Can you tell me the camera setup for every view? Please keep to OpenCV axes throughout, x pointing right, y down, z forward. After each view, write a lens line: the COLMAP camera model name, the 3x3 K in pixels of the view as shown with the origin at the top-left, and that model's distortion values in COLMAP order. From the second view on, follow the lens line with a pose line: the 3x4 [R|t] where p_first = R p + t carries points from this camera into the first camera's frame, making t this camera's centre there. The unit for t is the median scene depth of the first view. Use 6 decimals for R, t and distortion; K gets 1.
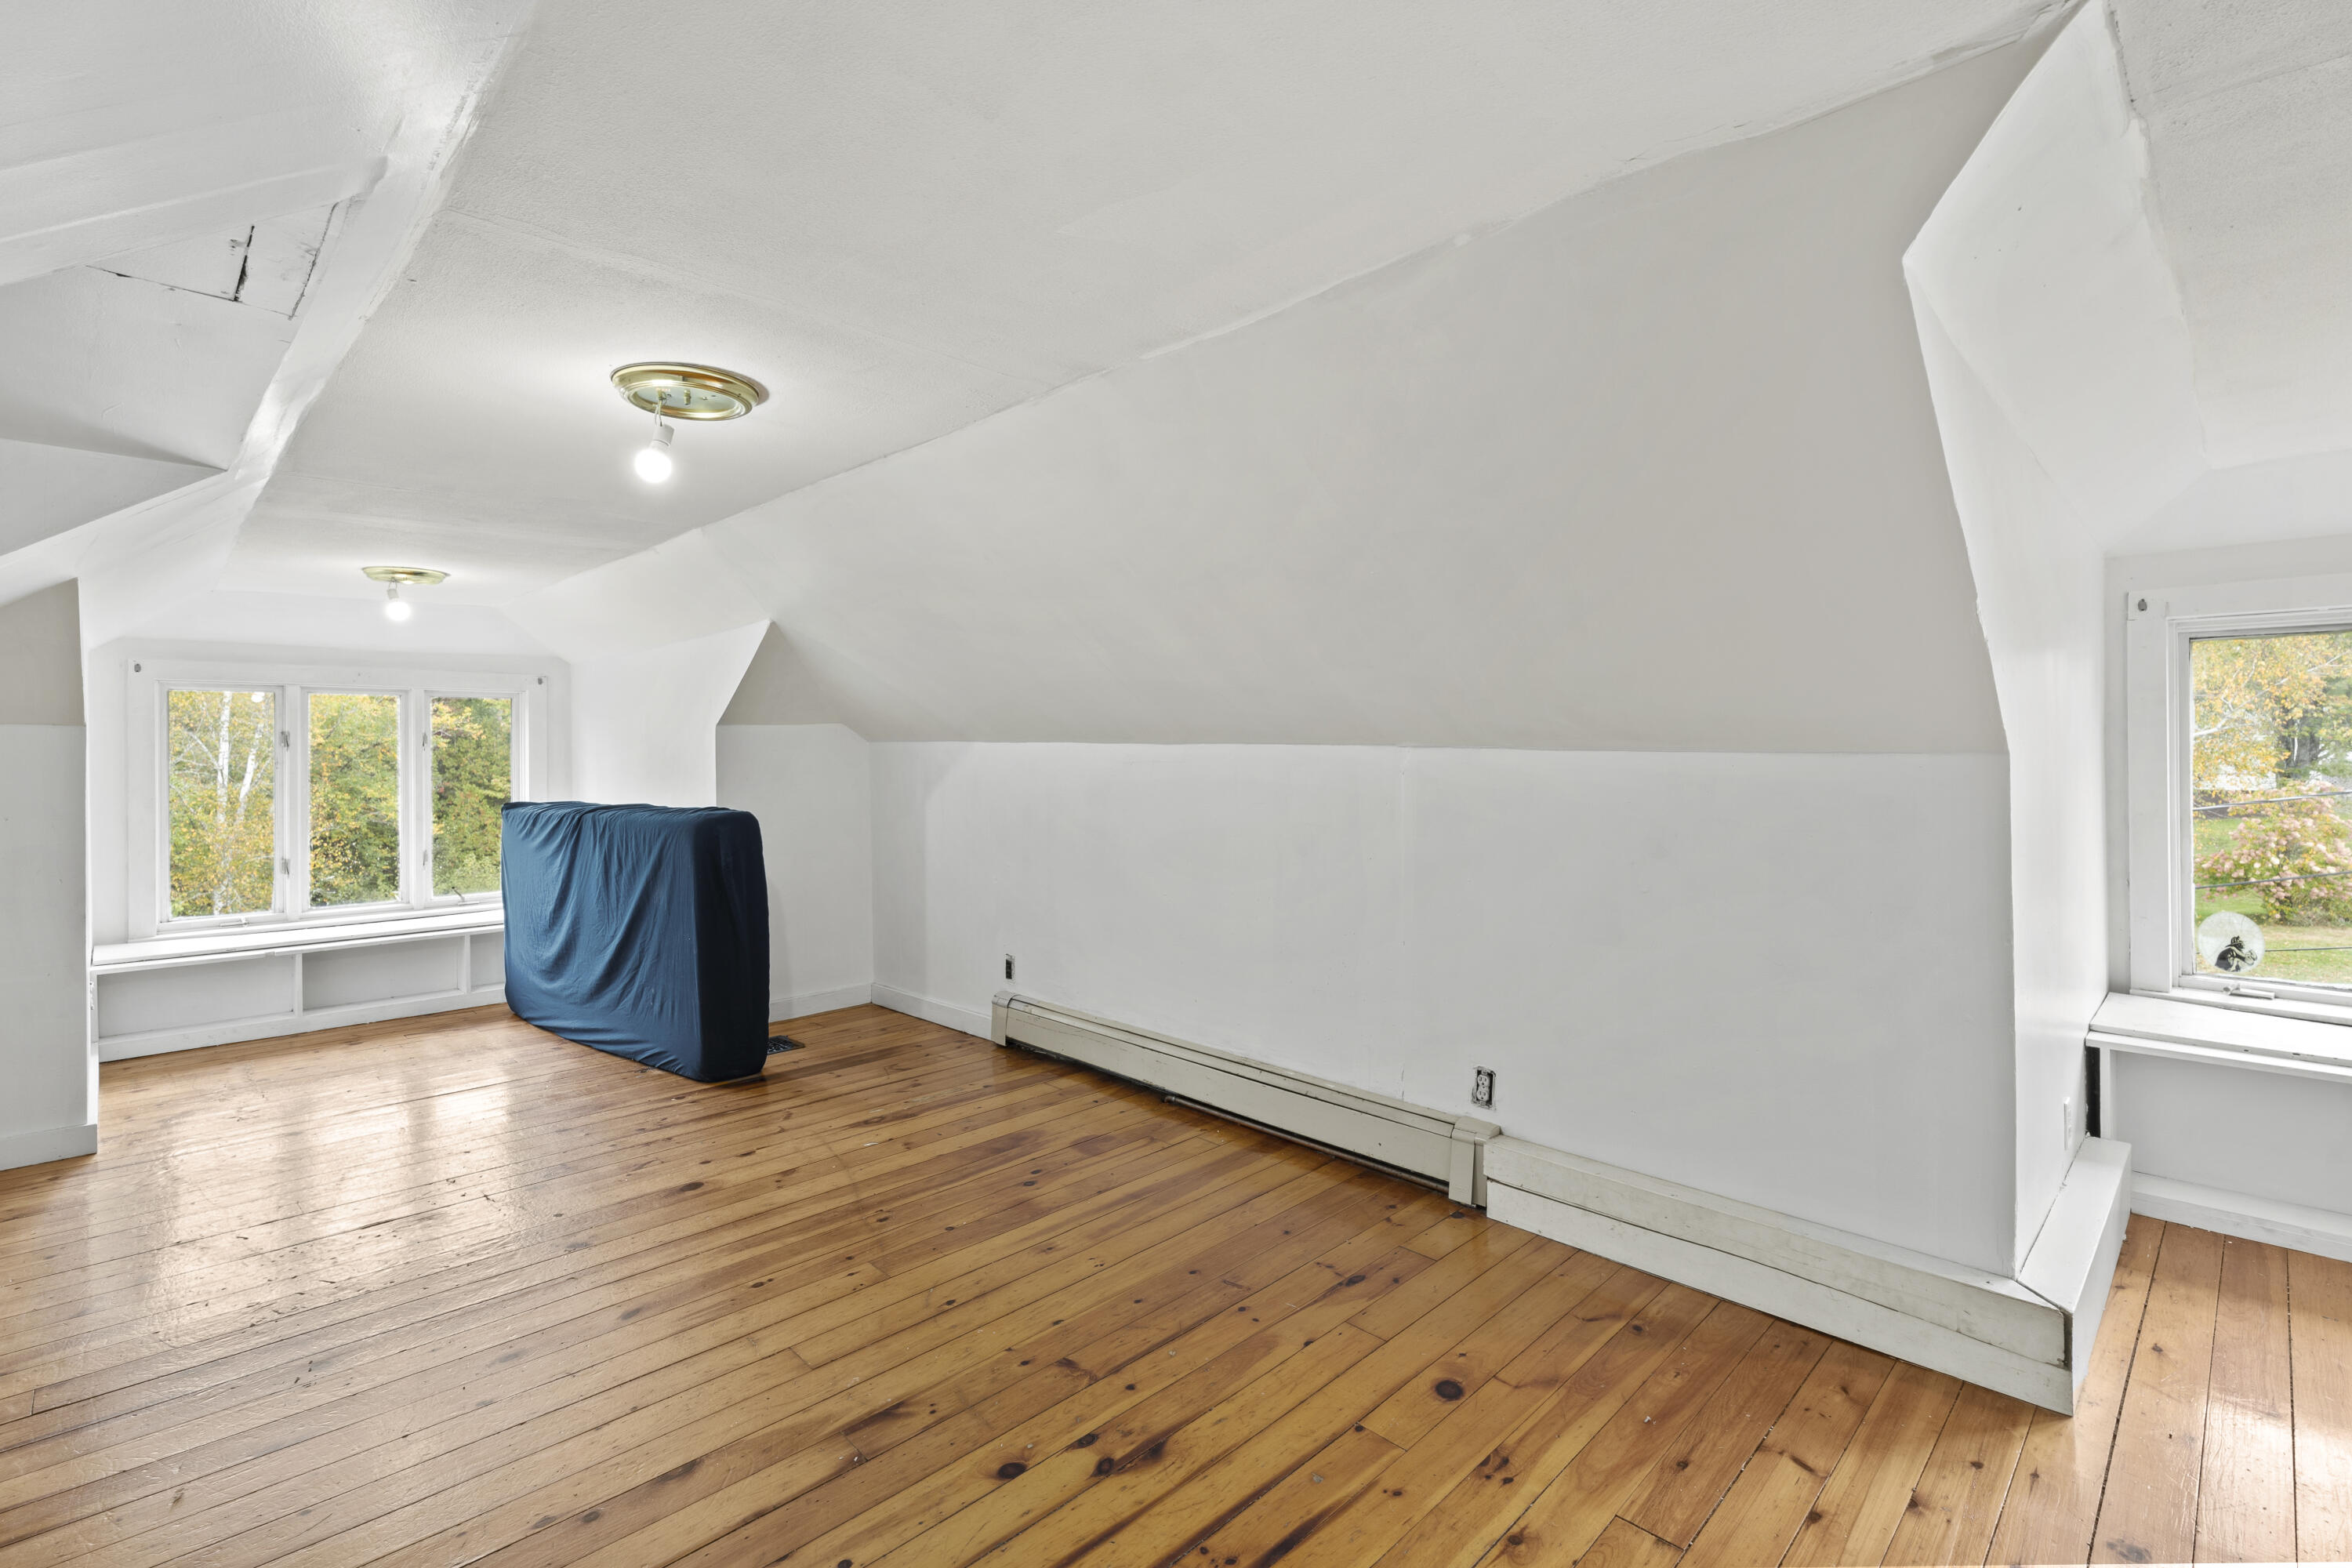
lens RADIAL K [[1069.5, 0, 1178.0], [0, 1069.5, 769.2], [0, 0, 1]] dist [0.004364, -0.001061]
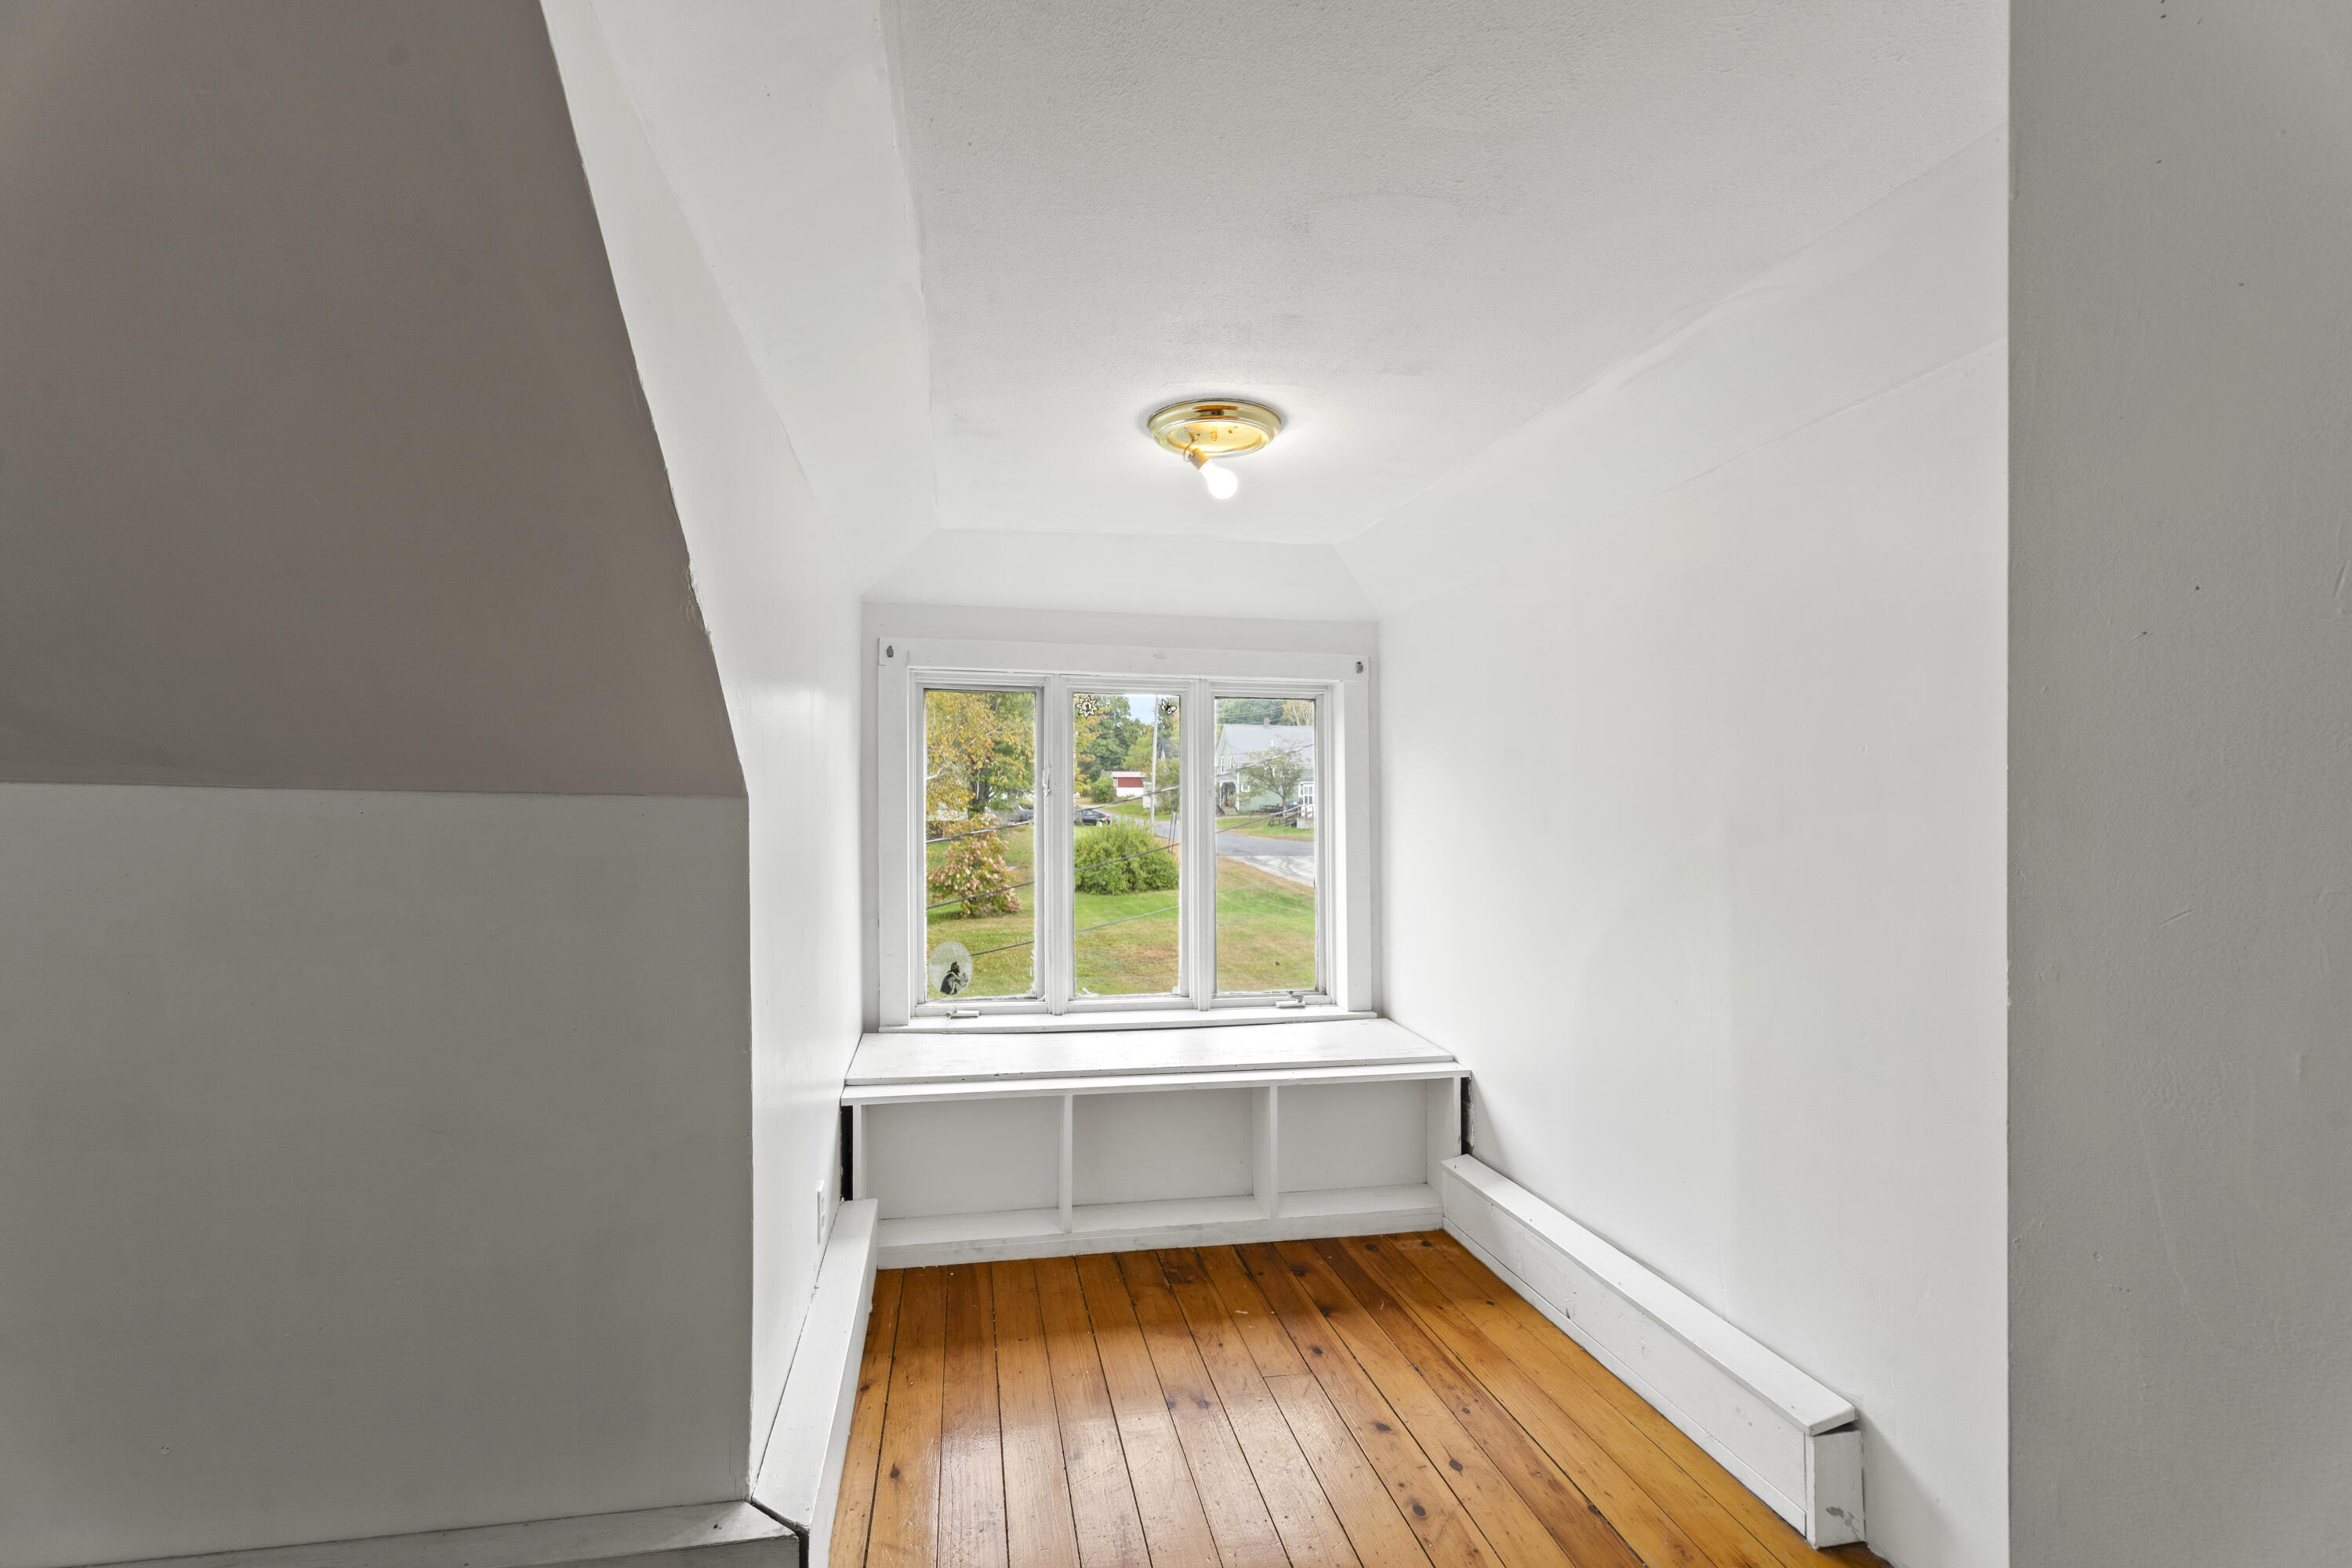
lens RADIAL K [[1069.5, 0, 1174.6], [0, 1069.5, 785.8], [0, 0, 1]] dist [0.004364, -0.001061]
pose [[0.550017, 0.014545, 0.835027, 0.192811], [0.000729, 0.999840, -0.017896, -0.004968], [-0.835153, 0.010451, 0.549918, 0.207872]]
